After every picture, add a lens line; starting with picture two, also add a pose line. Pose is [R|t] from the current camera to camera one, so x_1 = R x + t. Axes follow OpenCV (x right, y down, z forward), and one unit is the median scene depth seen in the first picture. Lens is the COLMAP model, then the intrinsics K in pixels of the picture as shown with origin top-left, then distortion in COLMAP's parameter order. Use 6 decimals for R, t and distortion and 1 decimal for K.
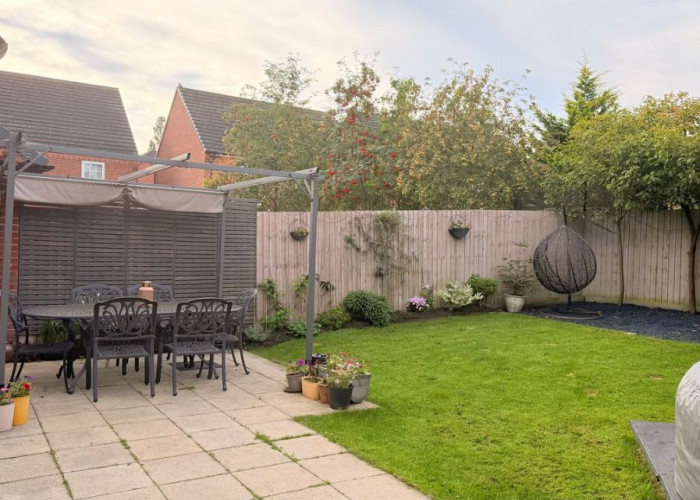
lens RADIAL K [[606.2, 0, 350.0], [0, 606.2, 250.0], [0, 0, 1]] dist [-0.001970, -0.001708]
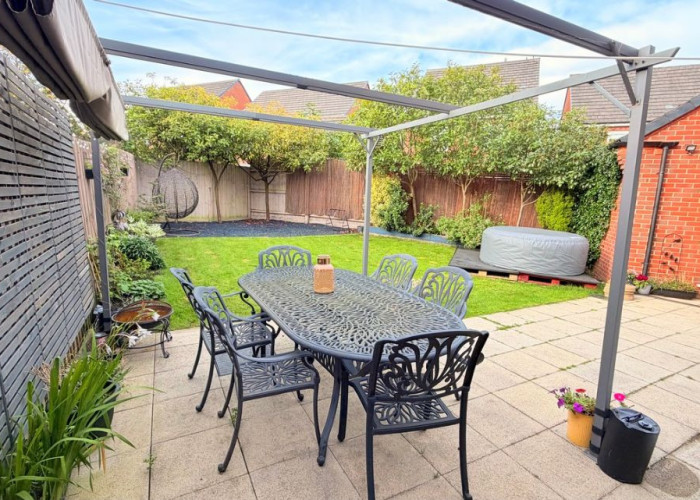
lens RADIAL K [[356.3, 0, 350.0], [0, 356.3, 250.0], [0, 0, 1]] dist [0.000137, -0.000198]
pose [[0.068717, -0.188749, 0.979618, -1.029293], [-0.024833, 0.981311, 0.190817, -0.055580], [-0.997327, -0.037439, 0.062746, 1.334138]]
